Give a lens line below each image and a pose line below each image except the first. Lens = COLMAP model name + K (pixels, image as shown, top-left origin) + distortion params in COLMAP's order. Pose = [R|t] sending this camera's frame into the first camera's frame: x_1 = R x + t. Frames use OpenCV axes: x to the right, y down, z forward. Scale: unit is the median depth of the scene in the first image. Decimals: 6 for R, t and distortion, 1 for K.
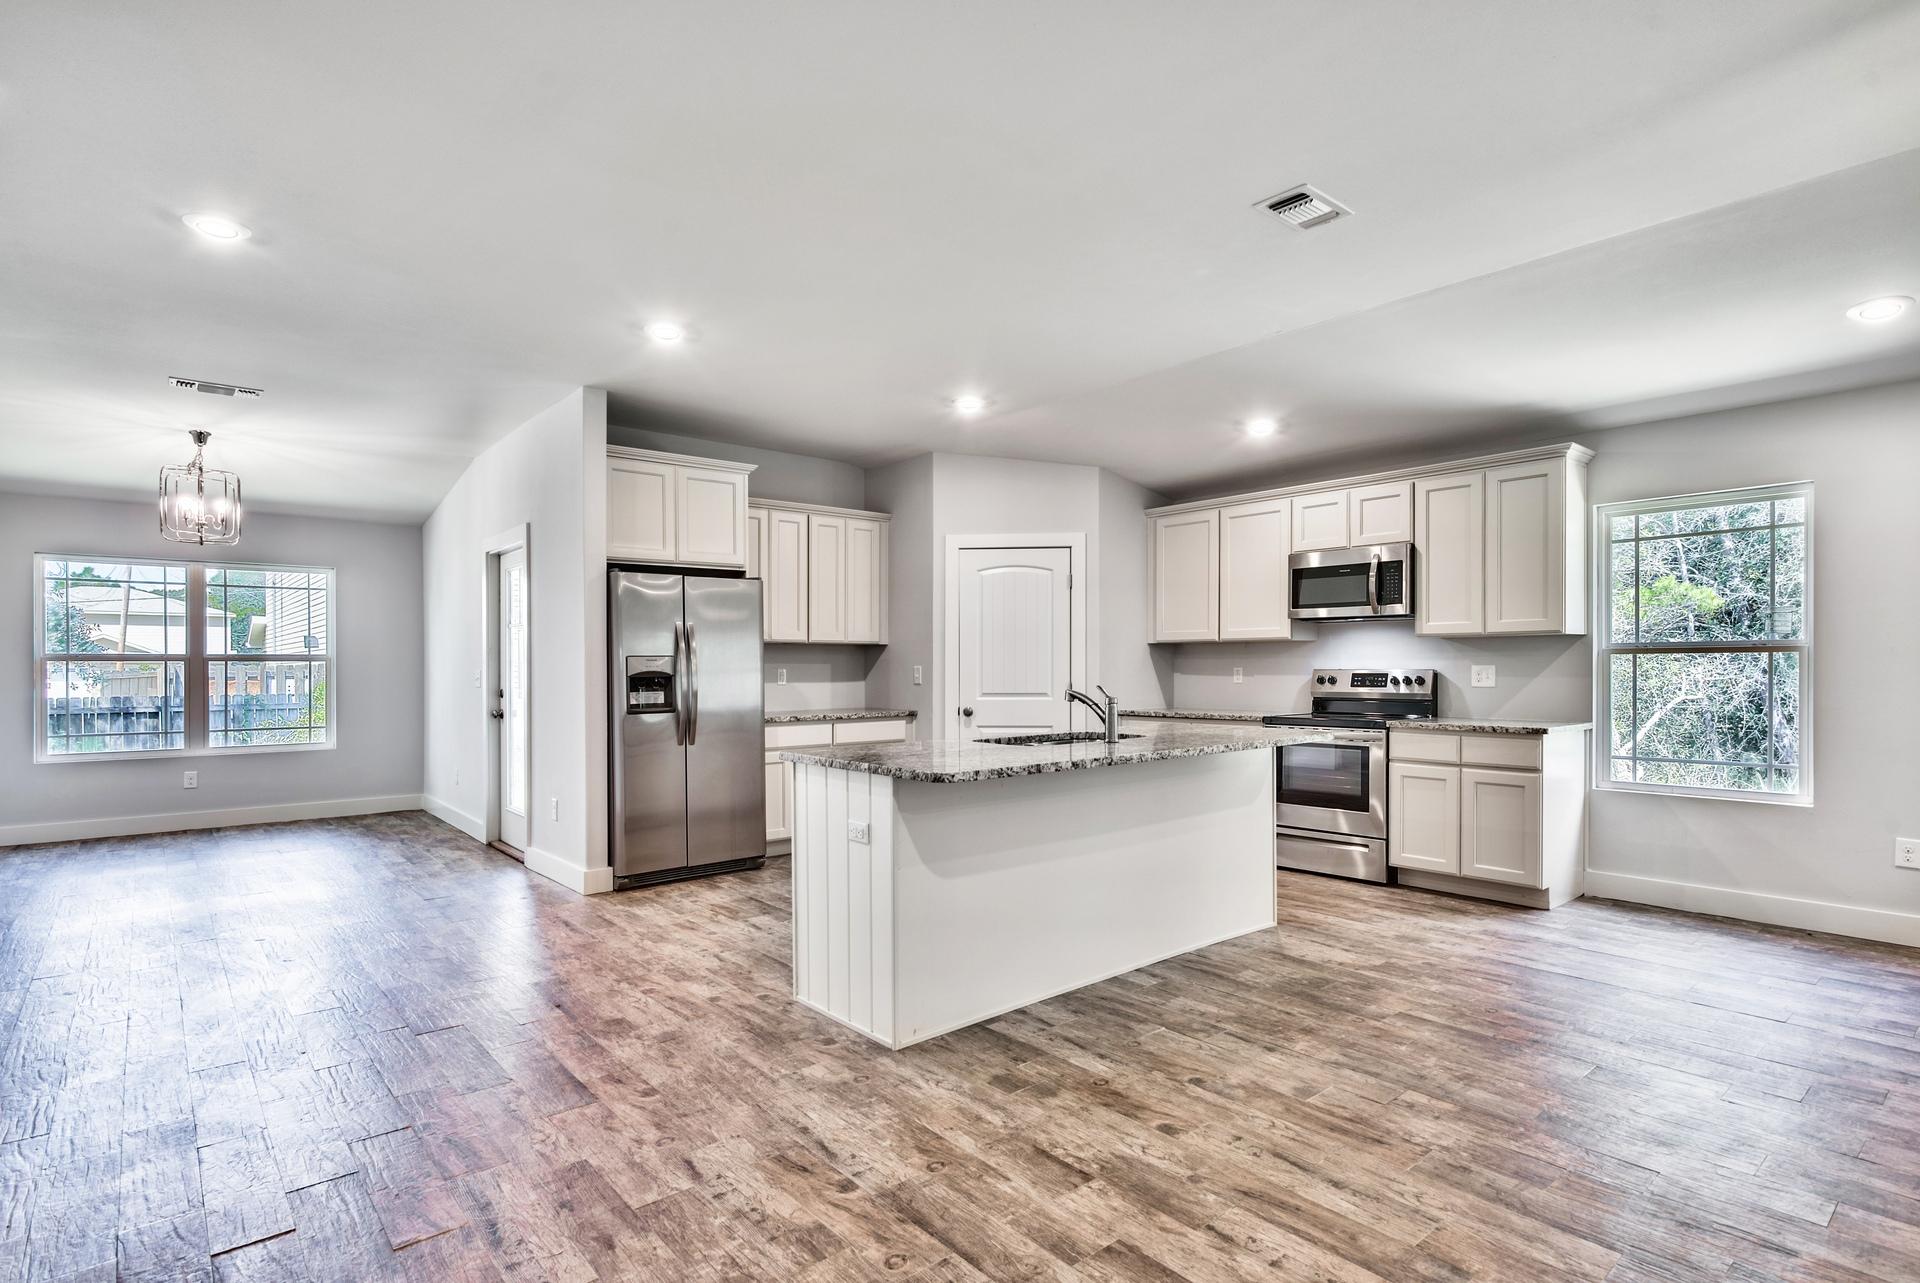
lens RADIAL K [[958.7, 0, 967.9], [0, 958.7, 676.9], [0, 0, 1]] dist [0.001139, 0.000468]
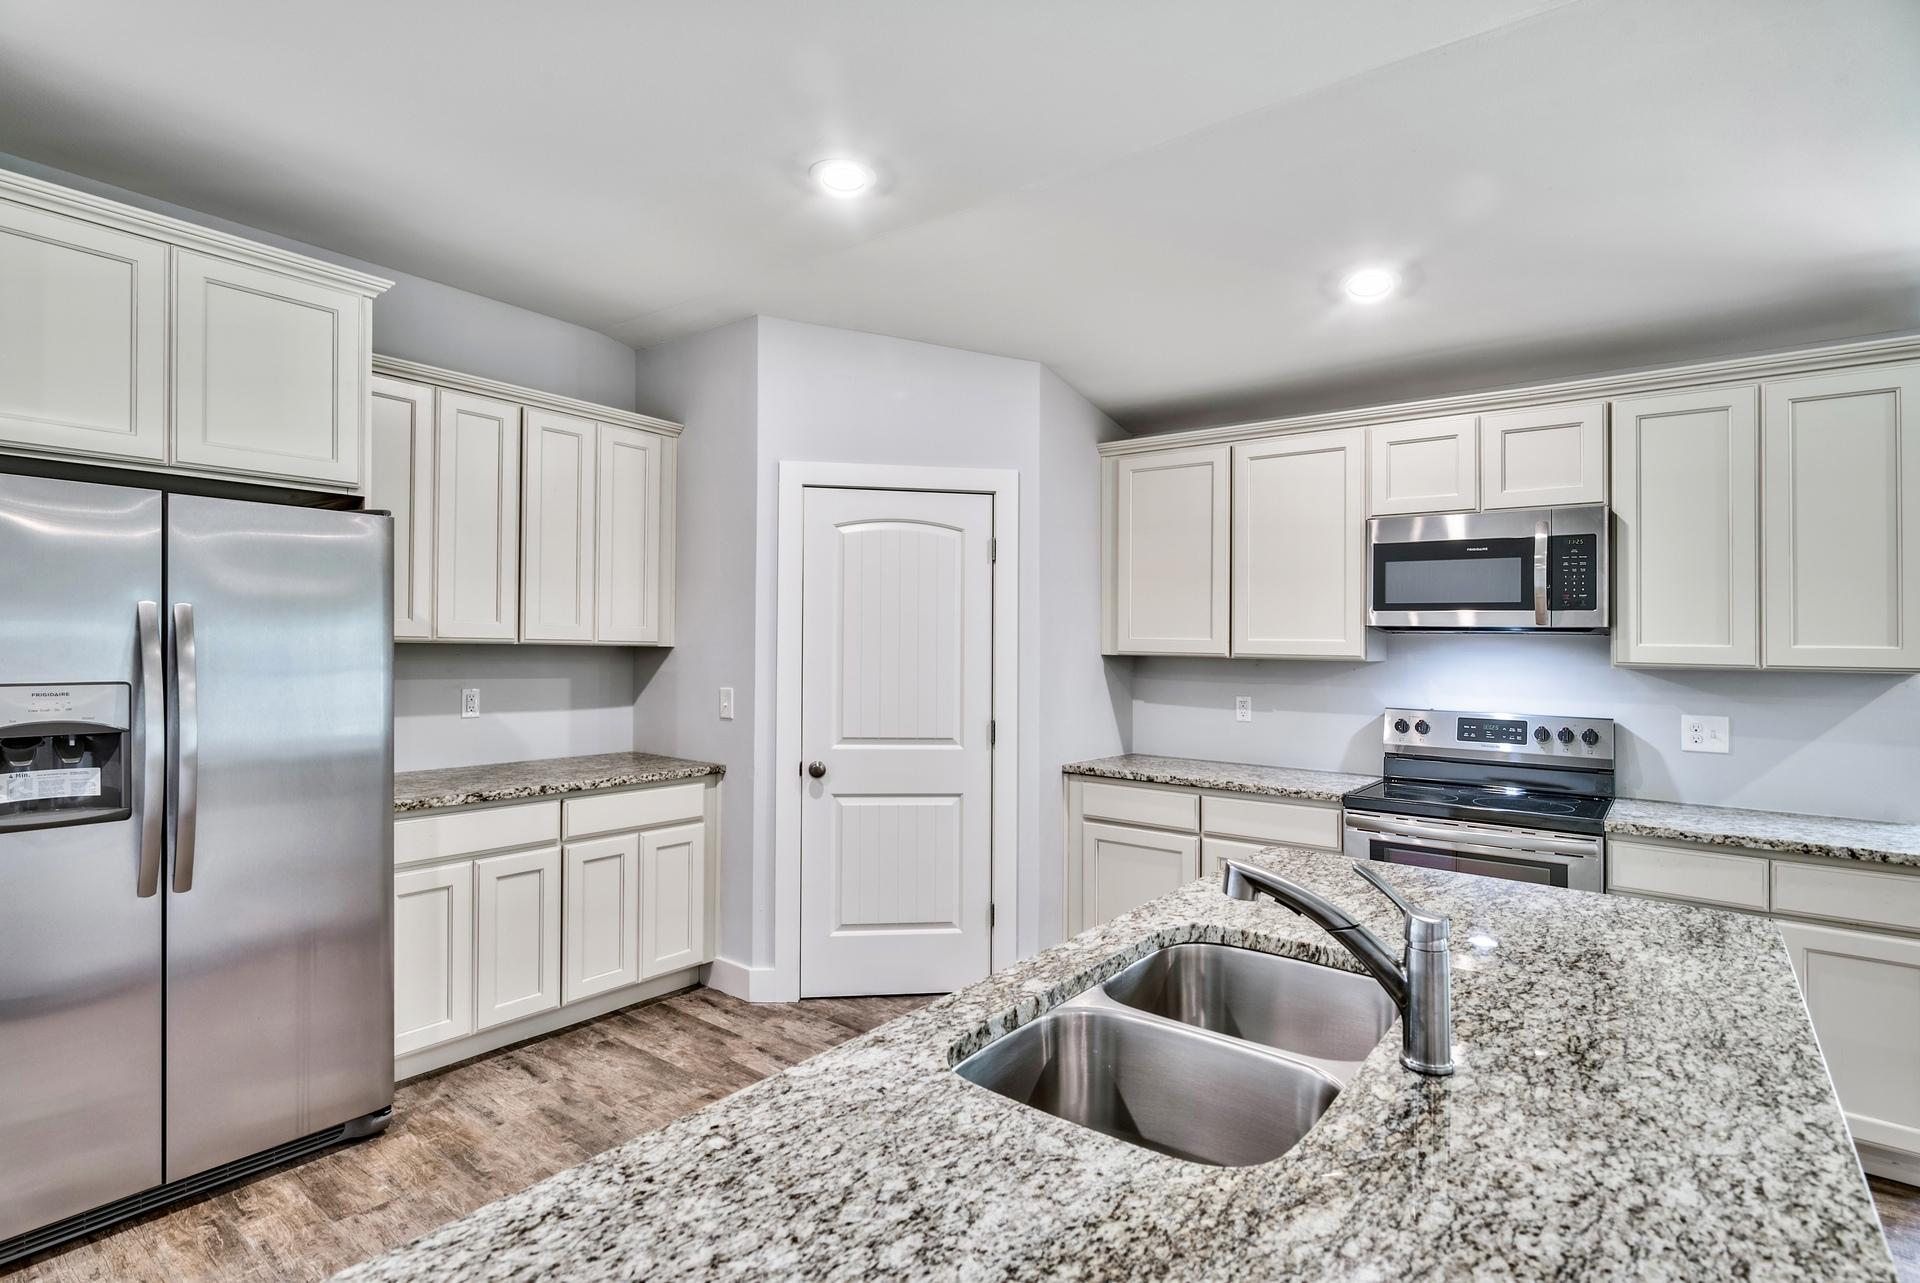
lens RADIAL K [[952.2, 0, 975.6], [0, 952.2, 667.6], [0, 0, 1]] dist [-0.002500, -0.000093]
pose [[0.977073, 0.016825, 0.212240, -0.035705], [-0.019074, 0.999781, 0.008554, -0.038535], [-0.212050, -0.012406, 0.977180, 0.517323]]
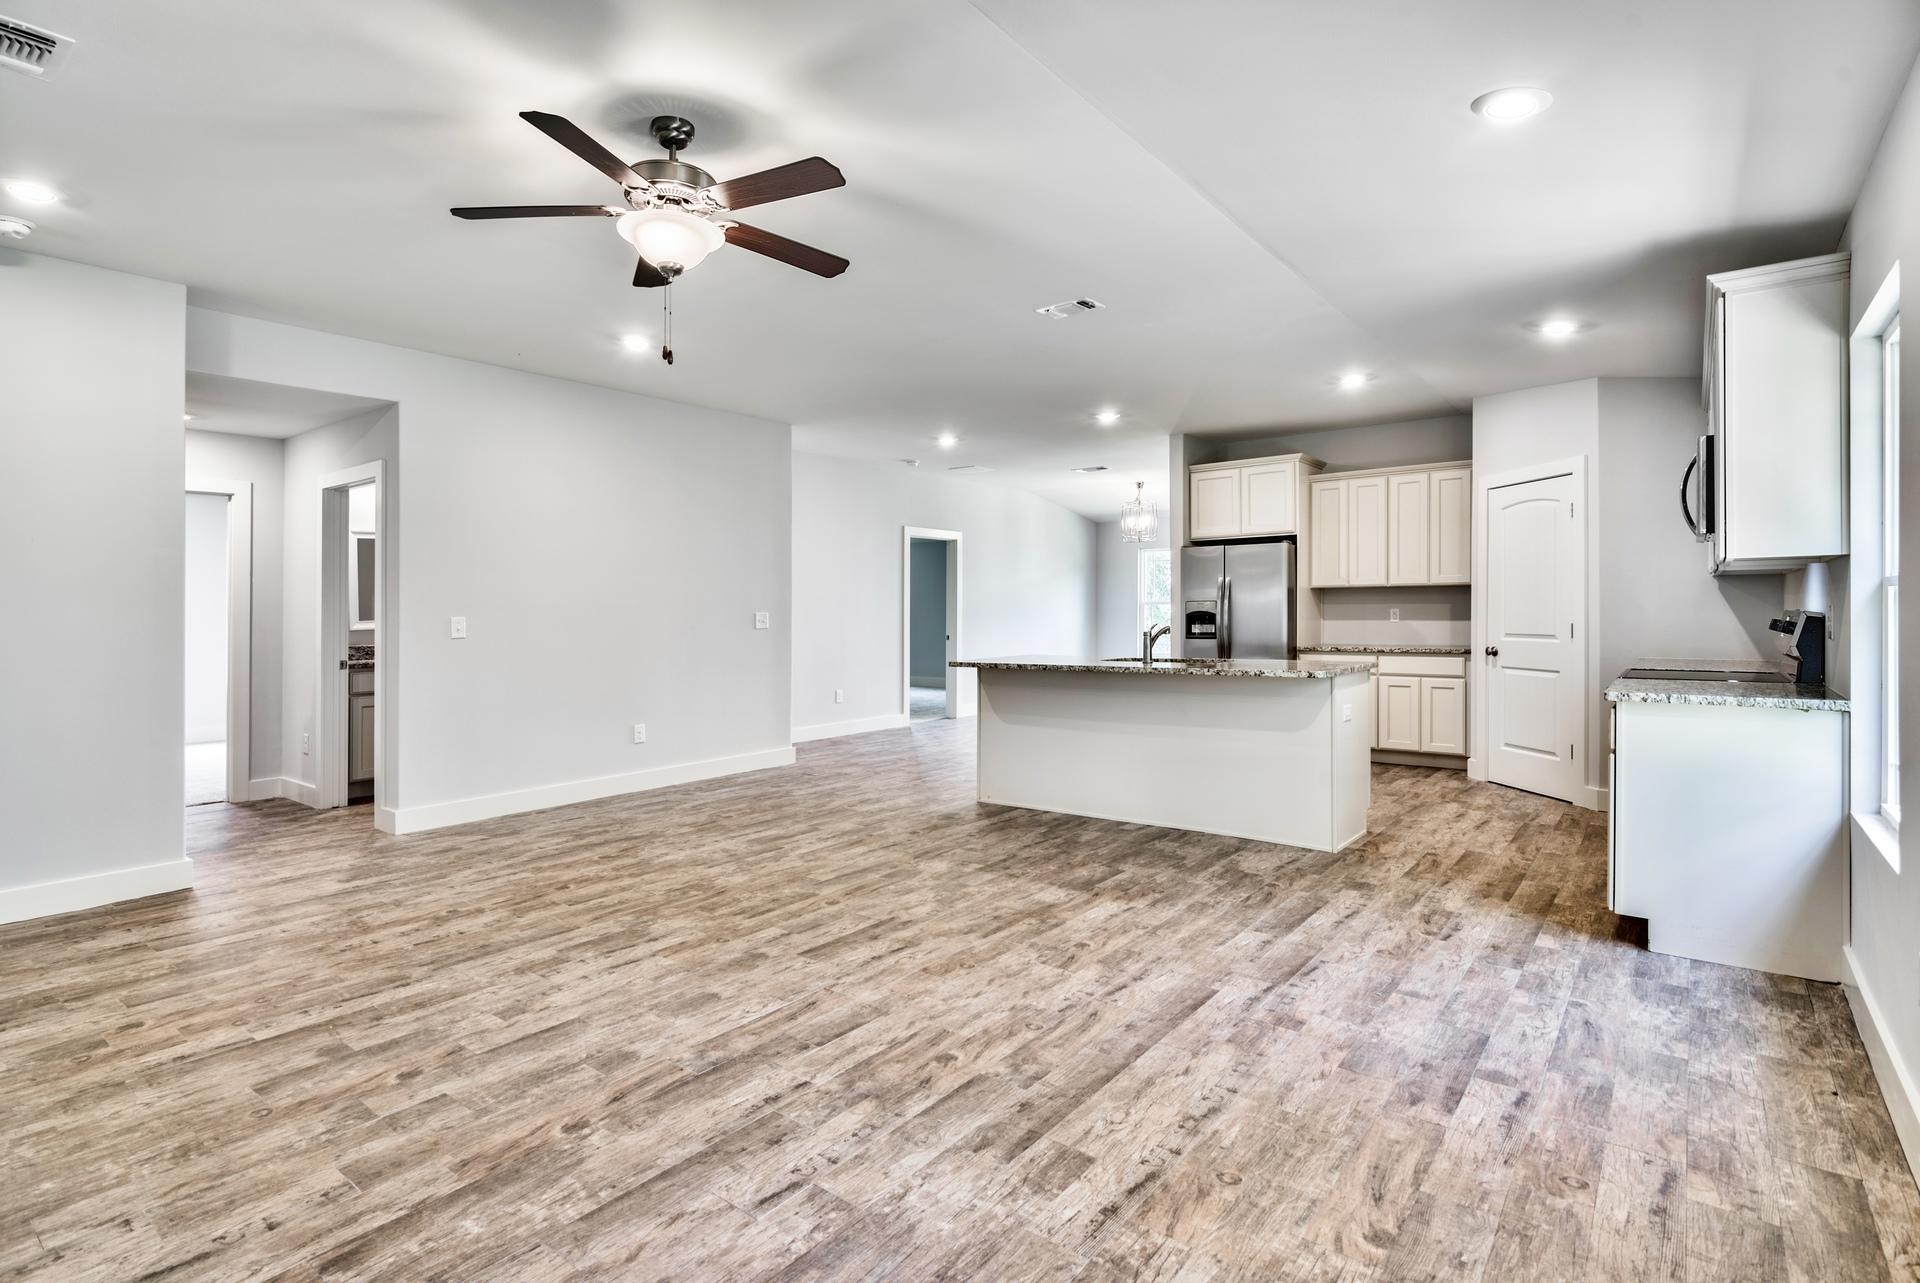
lens RADIAL K [[941.8, 0, 956.7], [0, 941.8, 609.7], [0, 0, 1]] dist [-0.001572, 0.000120]
pose [[0.202979, 0.001354, -0.979182, 1.033575], [-0.002181, 0.999997, 0.000931, -0.008475], [0.979181, 0.001947, 0.202982, 0.310177]]
